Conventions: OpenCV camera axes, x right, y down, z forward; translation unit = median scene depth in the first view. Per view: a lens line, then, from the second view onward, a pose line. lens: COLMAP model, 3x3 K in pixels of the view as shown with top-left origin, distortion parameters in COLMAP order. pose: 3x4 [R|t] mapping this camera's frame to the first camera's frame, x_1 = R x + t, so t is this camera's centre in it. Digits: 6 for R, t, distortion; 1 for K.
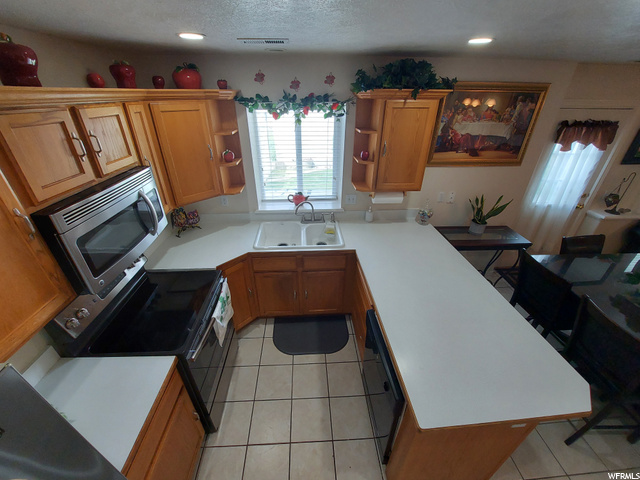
lens RADIAL K [[254.6, 0, 320.0], [0, 254.6, 240.0], [0, 0, 1]] dist [-0.017399, -0.000001]
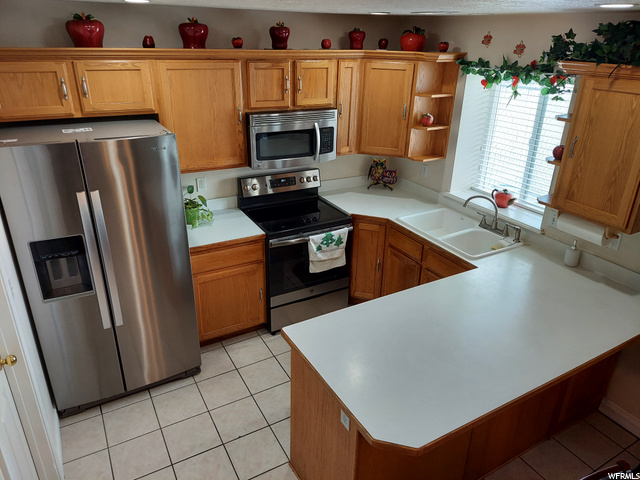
lens RADIAL K [[461.1, 0, 320.0], [0, 461.1, 240.0], [0, 0, 1]] dist [0.097176, -0.103918]
pose [[0.444704, 0.375177, -0.813315, 1.066312], [-0.466418, 0.872211, 0.147318, -0.018059], [0.764652, 0.313832, 0.562865, -0.124956]]
